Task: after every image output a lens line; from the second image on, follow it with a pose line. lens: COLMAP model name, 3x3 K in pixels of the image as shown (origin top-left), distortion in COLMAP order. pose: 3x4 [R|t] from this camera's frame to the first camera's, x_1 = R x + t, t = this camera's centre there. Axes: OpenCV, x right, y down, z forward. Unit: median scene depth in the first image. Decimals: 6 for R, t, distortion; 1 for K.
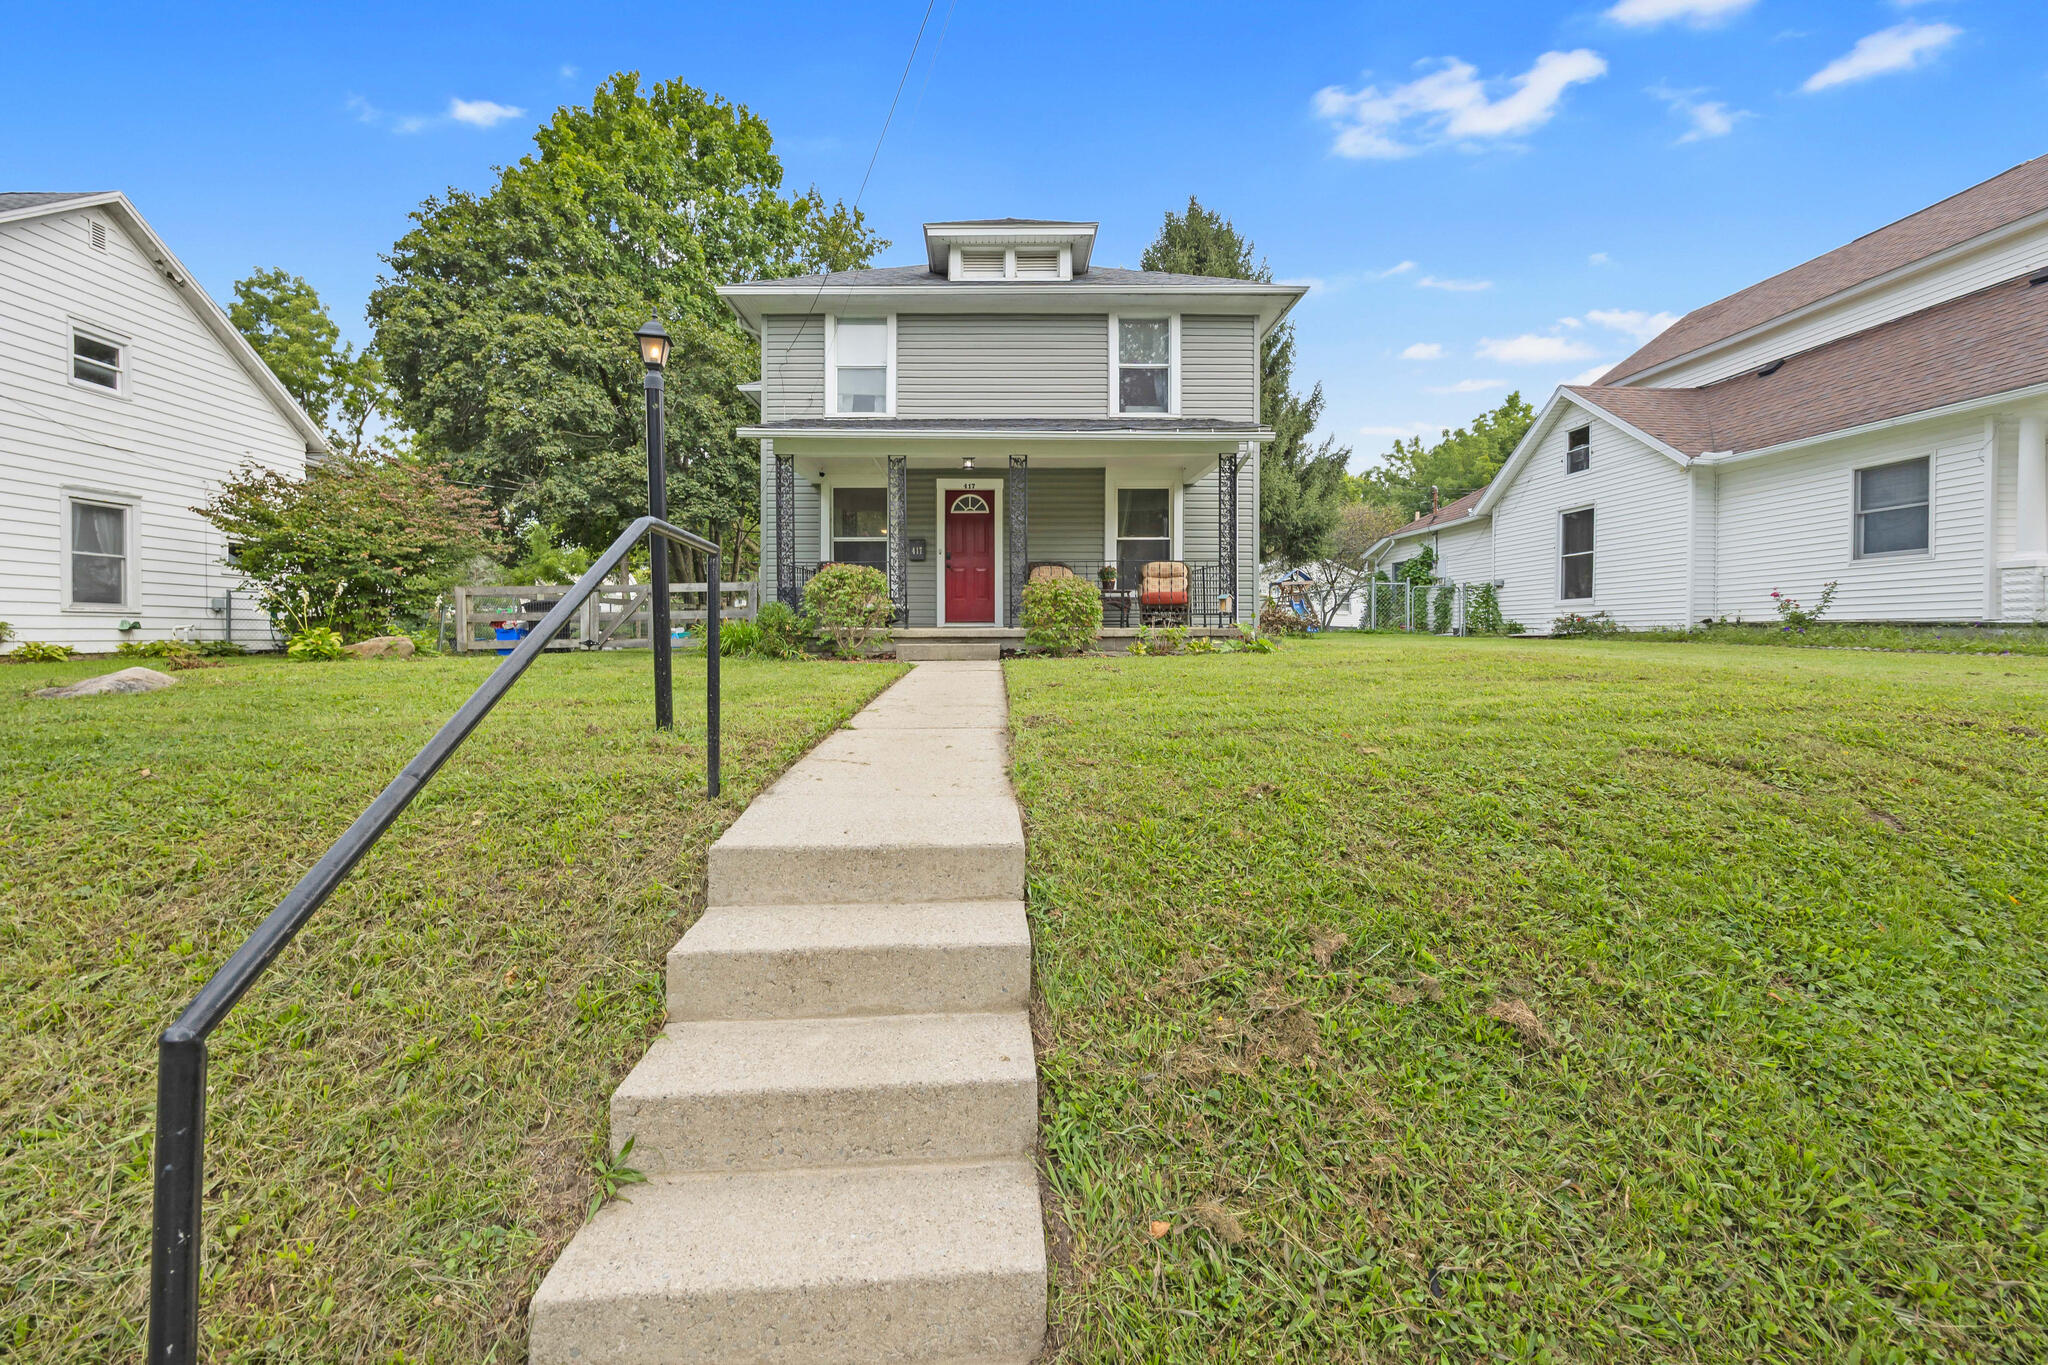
lens RADIAL K [[799.9, 0, 990.3], [0, 799.9, 648.7], [0, 0, 1]] dist [0.001092, -0.000015]
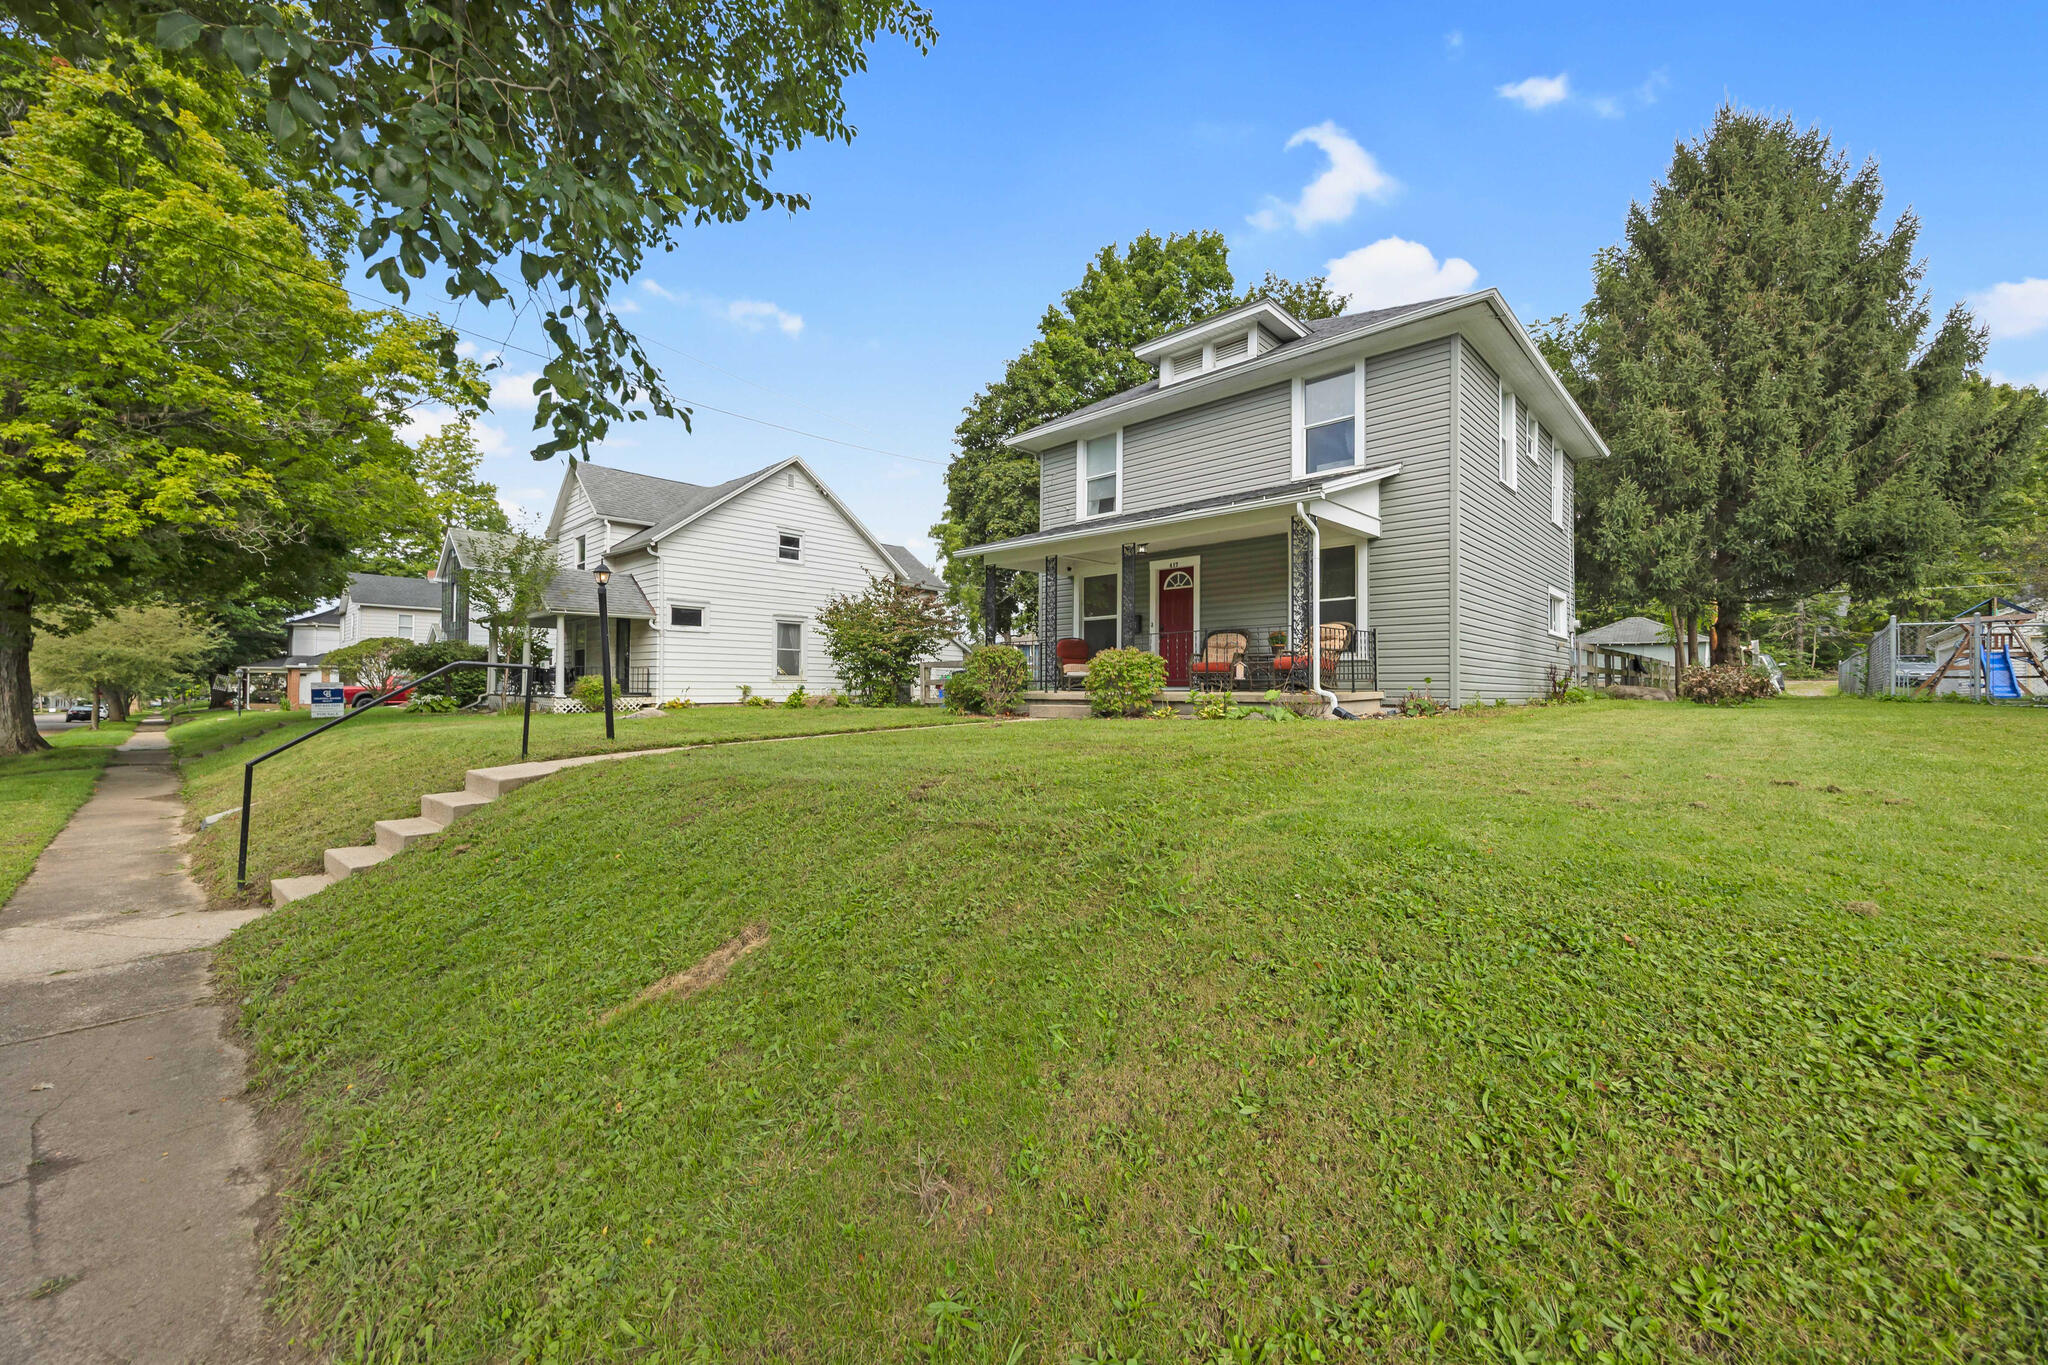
lens RADIAL K [[797.1, 0, 1014.4], [0, 797.1, 678.1], [0, 0, 1]] dist [0.000563, 0.000069]
pose [[0.708643, -0.005550, -0.705546, 0.597563], [-0.017789, 0.999511, -0.025729, -0.012776], [0.705343, 0.030784, 0.708197, 0.058681]]
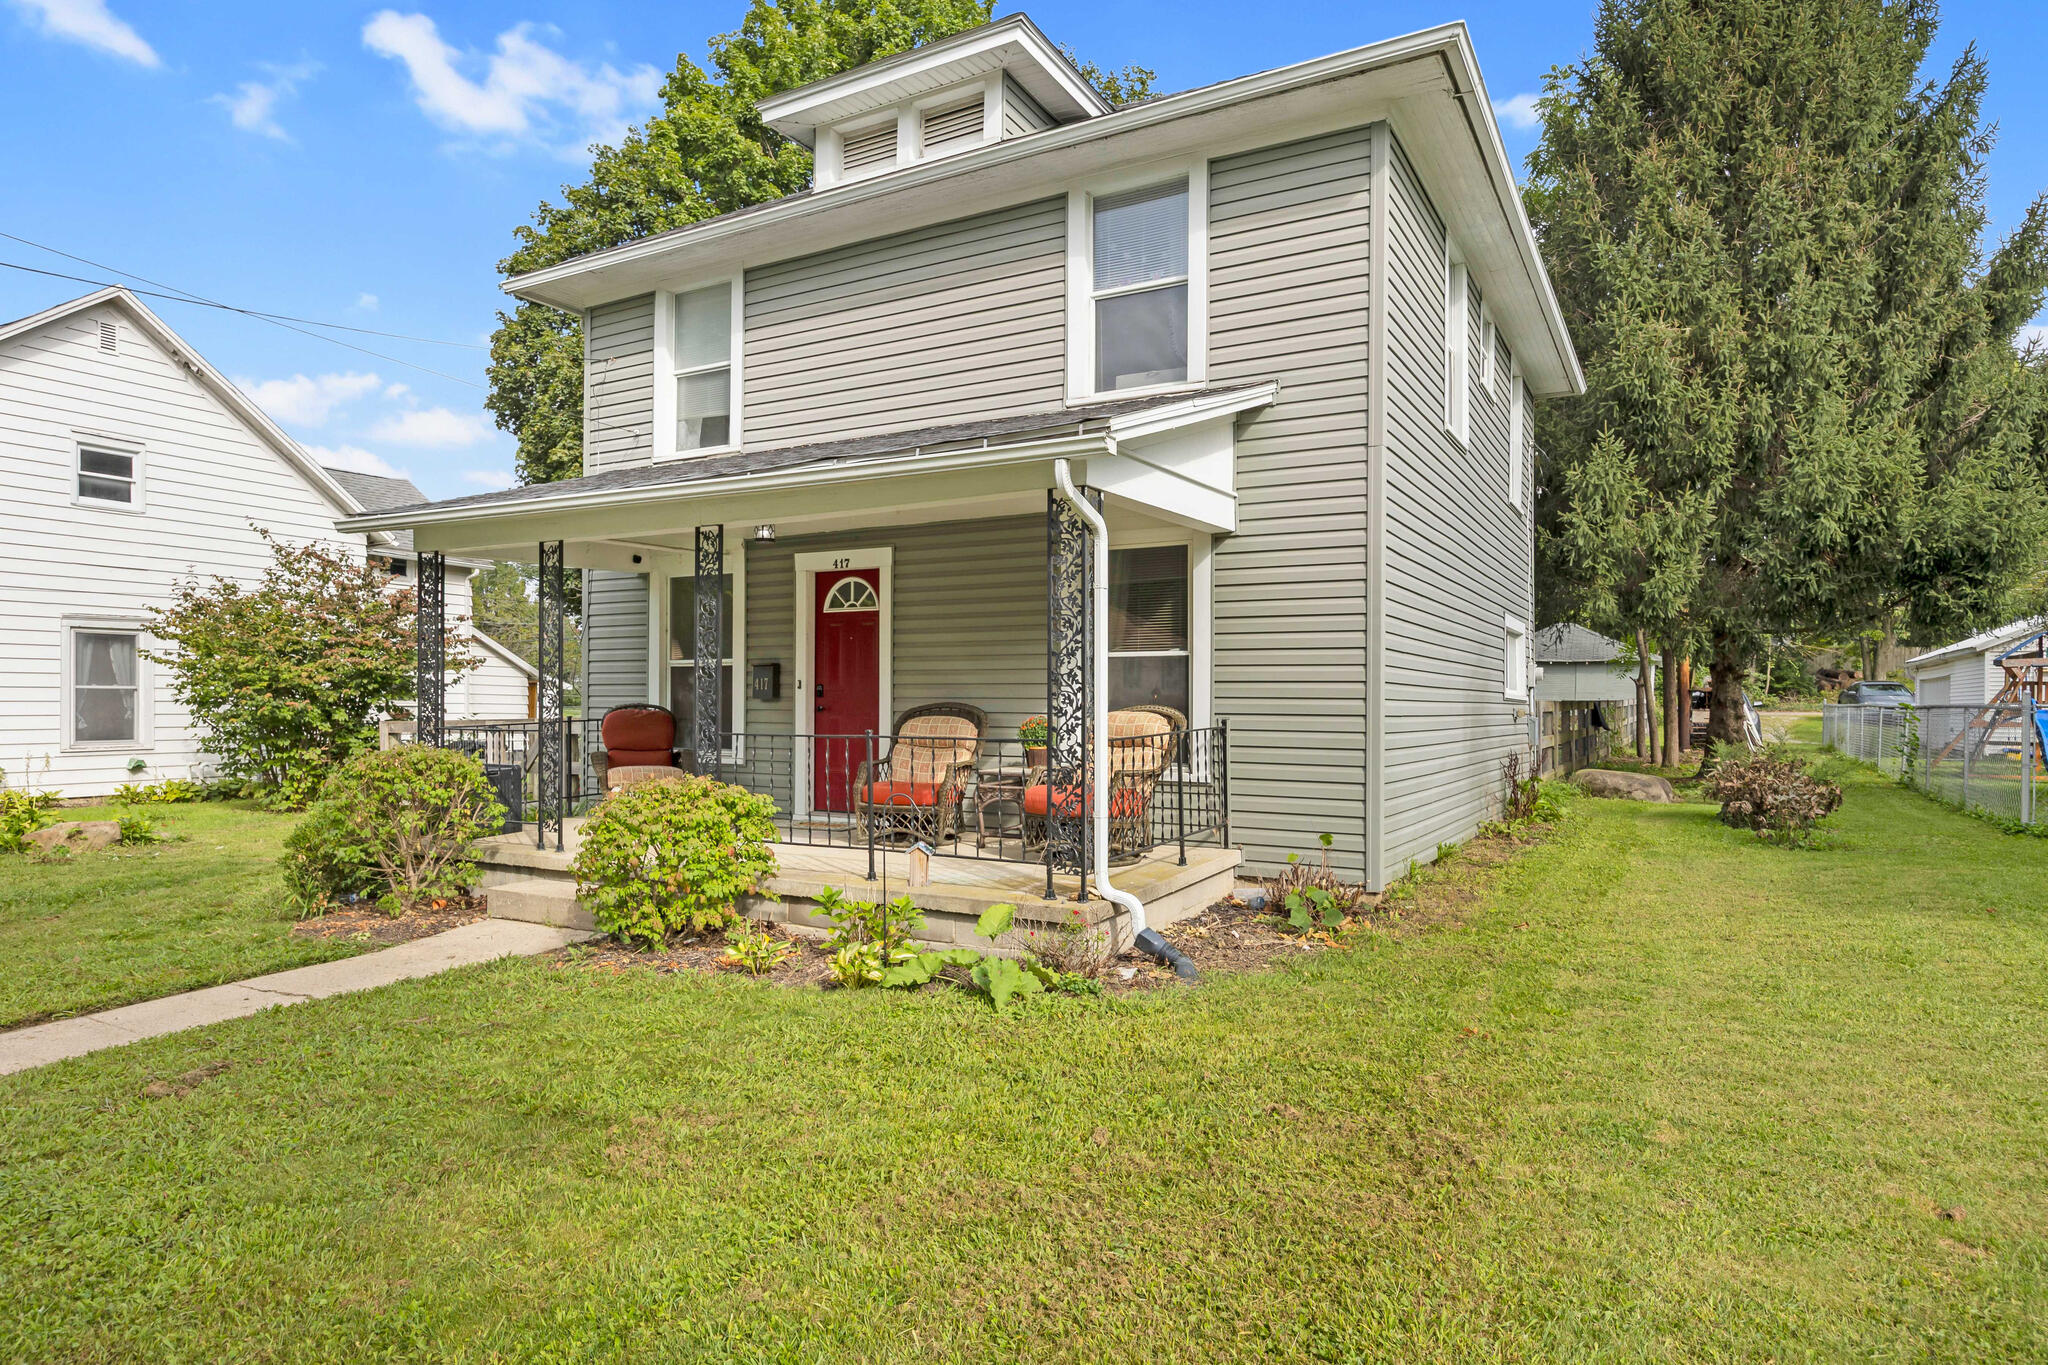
lens RADIAL K [[1197.3, 0, 1021.6], [0, 1197.3, 690.3], [0, 0, 1]] dist [-0.001476, 0.012924]
pose [[0.865591, -0.000791, -0.500750, 0.482694], [-0.011790, 0.999689, -0.021959, -0.100539], [0.500612, 0.024911, 0.865313, 0.359272]]
